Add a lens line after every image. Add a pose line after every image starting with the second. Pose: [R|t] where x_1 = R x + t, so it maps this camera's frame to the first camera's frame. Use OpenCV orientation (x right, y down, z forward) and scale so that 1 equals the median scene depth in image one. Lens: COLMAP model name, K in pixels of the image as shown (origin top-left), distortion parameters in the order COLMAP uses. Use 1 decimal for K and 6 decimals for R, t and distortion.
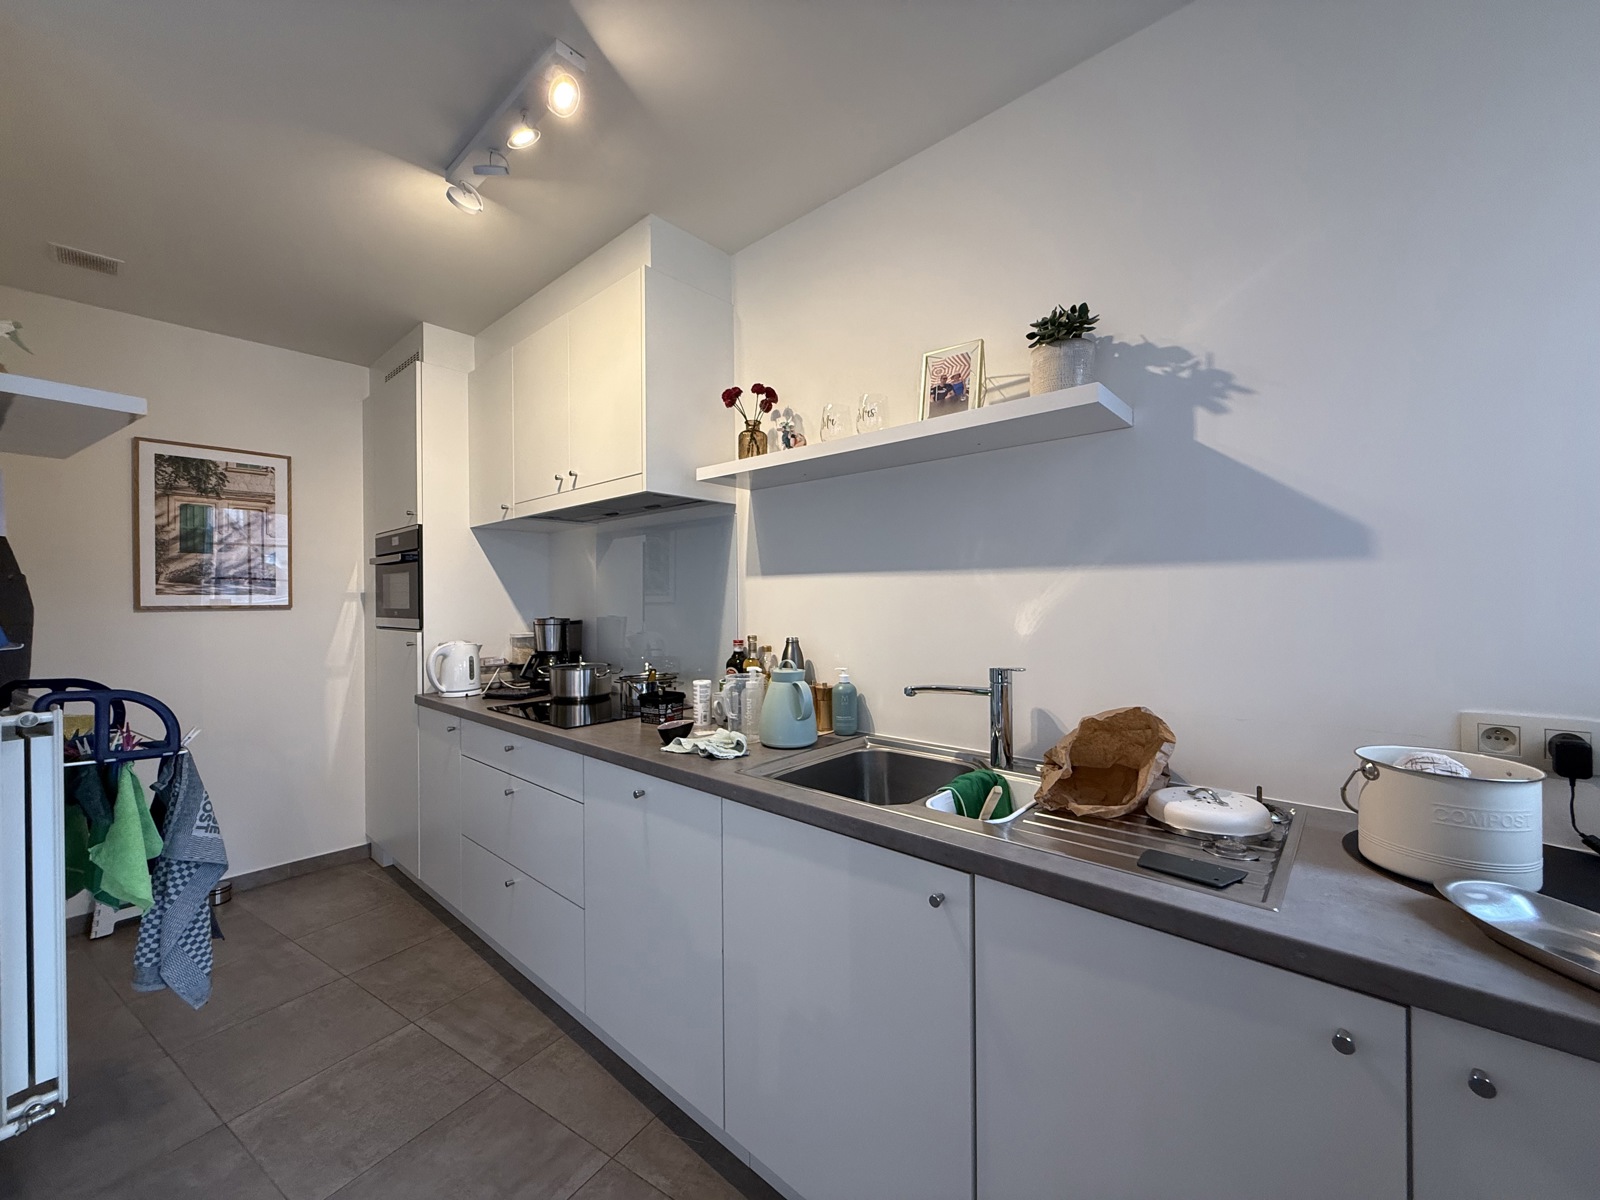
lens RADIAL K [[637.6, 0, 800.0], [0, 637.6, 600.0], [0, 0, 1]] dist [0.000096, -0.000011]
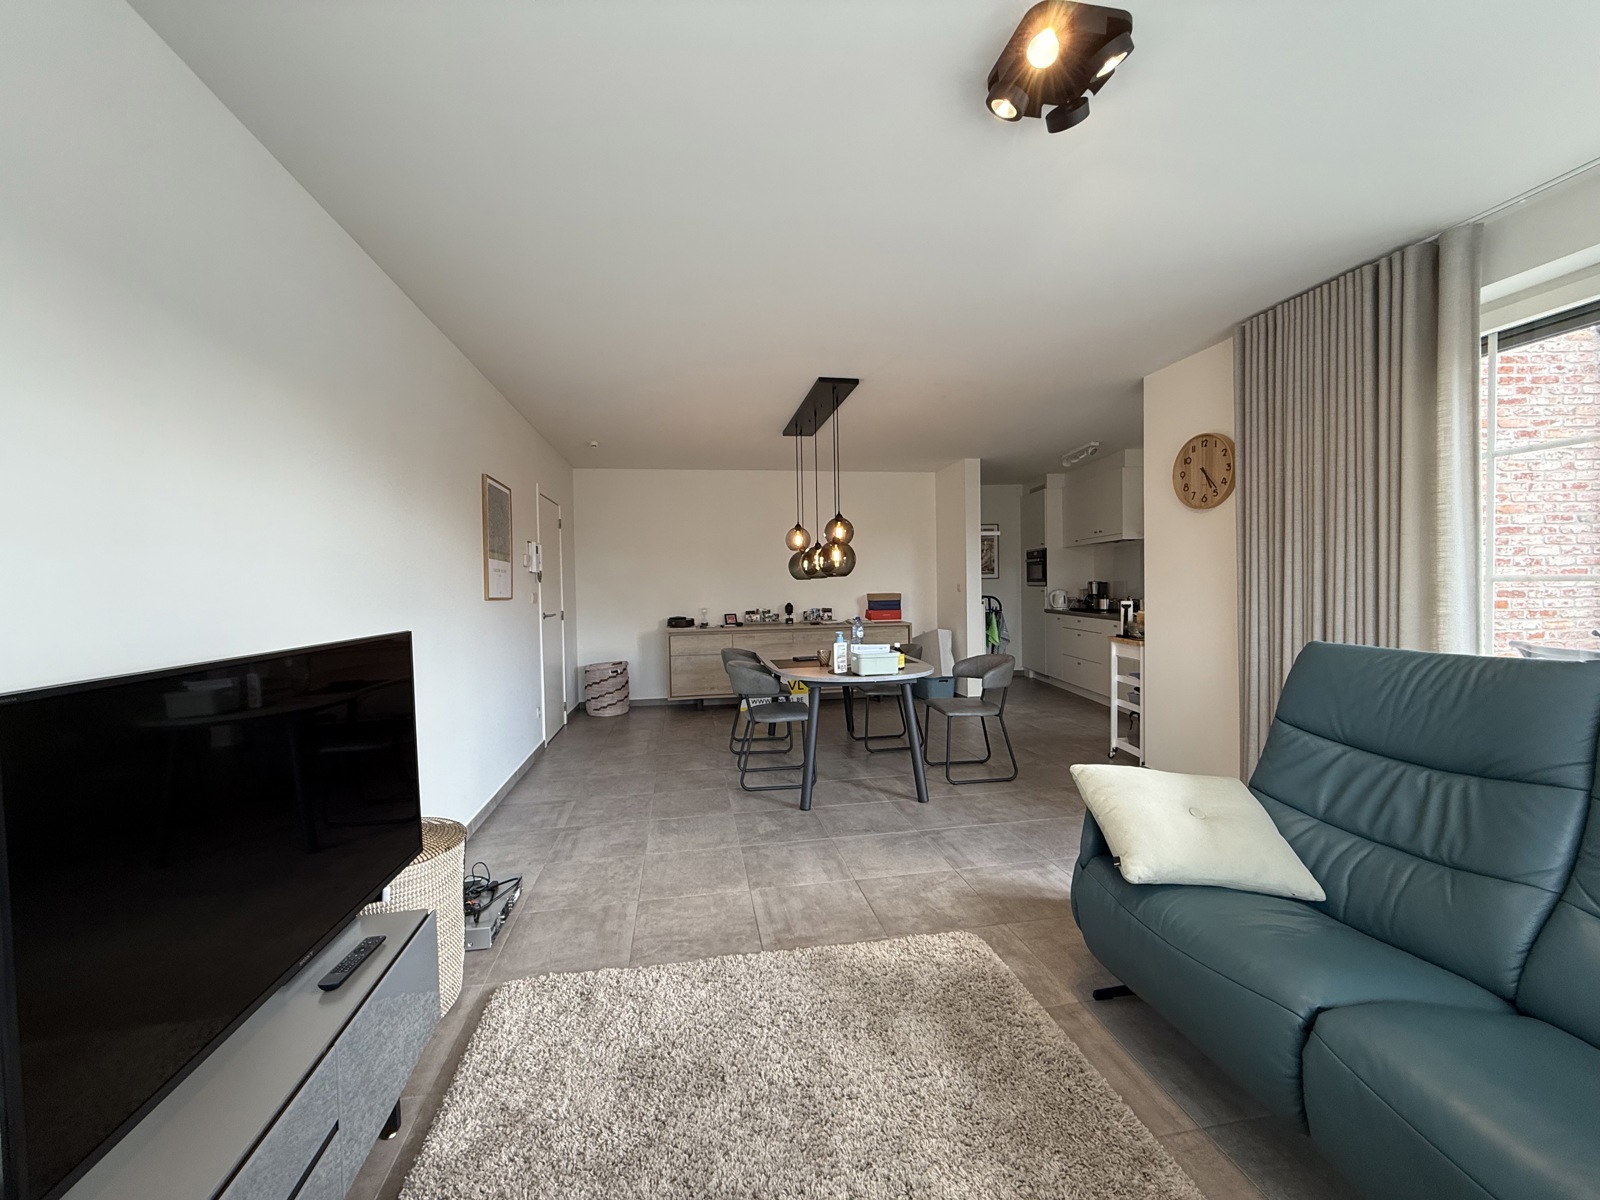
lens RADIAL K [[637.6, 0, 800.0], [0, 637.6, 600.0], [0, 0, 1]] dist [0.000096, -0.000011]
pose [[0.690435, 0.009636, -0.723331, 0.666851], [0.009234, 0.999712, 0.022132, 0.036522], [0.723336, -0.021960, 0.690147, -1.674288]]
